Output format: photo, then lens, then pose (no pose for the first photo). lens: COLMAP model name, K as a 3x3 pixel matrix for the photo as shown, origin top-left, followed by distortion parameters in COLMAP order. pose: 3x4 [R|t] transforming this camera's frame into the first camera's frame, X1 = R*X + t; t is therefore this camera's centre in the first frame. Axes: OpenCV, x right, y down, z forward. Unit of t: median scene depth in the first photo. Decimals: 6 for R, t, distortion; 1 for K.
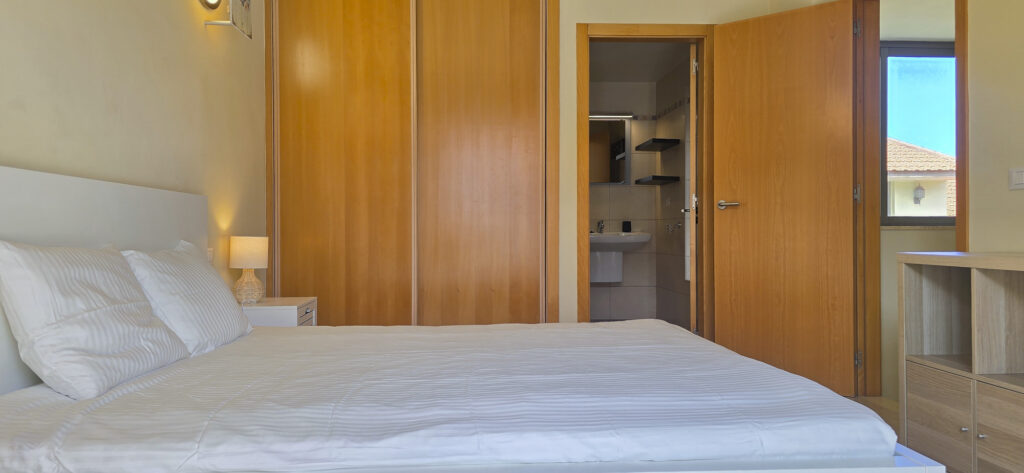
lens RADIAL K [[693.5, 0, 537.8], [0, 693.5, 210.3], [0, 0, 1]] dist [0.042477, -0.024815]
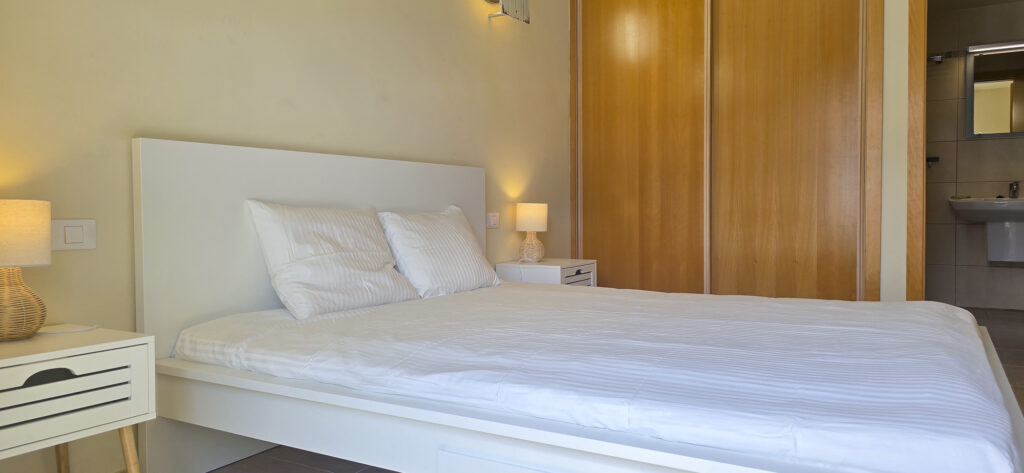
lens RADIAL K [[693.5, 0, 537.9], [0, 693.5, 232.1], [0, 0, 1]] dist [0.042477, -0.024815]
pose [[0.824692, 0.011600, -0.565462, 0.348523], [0.027650, 0.997767, 0.060793, 0.025087], [0.564905, -0.065771, 0.822530, 0.130506]]
